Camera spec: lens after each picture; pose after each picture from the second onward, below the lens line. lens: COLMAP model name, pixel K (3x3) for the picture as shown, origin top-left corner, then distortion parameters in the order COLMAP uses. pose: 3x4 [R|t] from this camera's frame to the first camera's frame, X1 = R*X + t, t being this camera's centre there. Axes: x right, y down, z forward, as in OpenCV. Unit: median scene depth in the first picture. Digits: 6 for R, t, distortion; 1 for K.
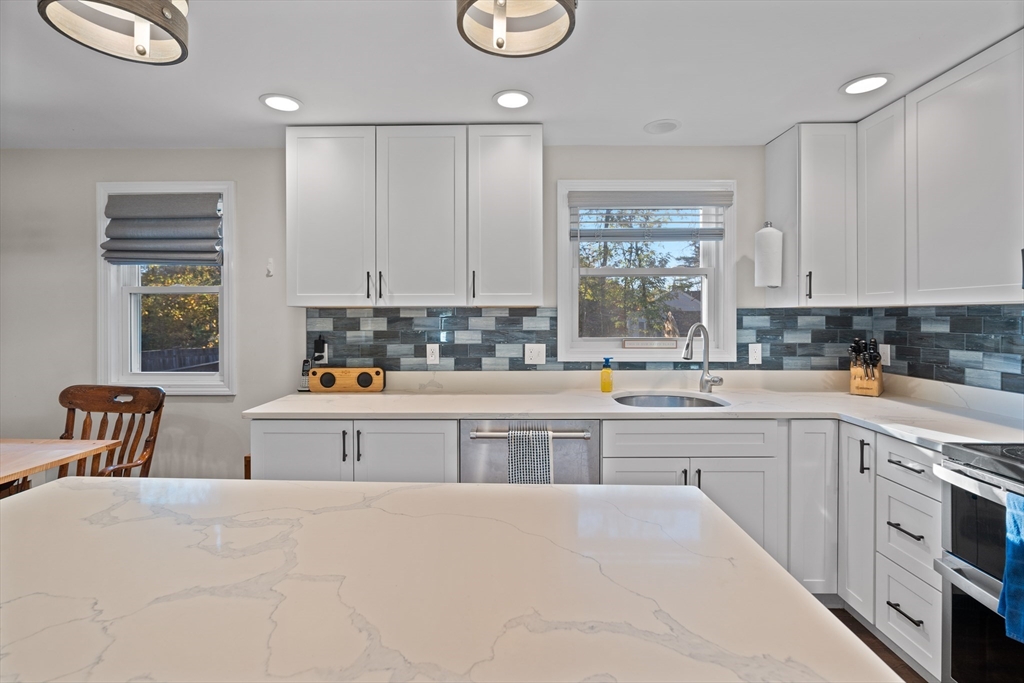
lens RADIAL K [[465.4, 0, 492.8], [0, 465.4, 317.6], [0, 0, 1]] dist [-0.006910, 0.003371]
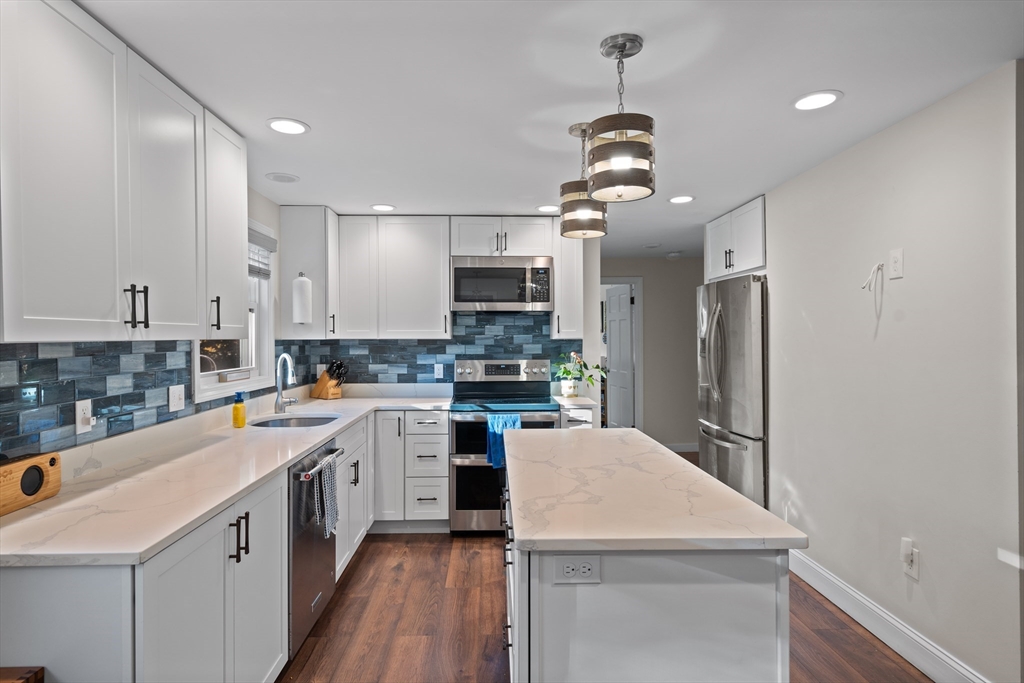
lens RADIAL K [[553.9, 0, 508.2], [0, 553.9, 338.4], [0, 0, 1]] dist [0.000942, 0.000388]
pose [[-0.048577, -0.001984, 0.998817, -0.891943], [0.007053, 0.999972, 0.002329, -0.023209], [-0.998795, 0.007158, -0.048561, 0.474093]]
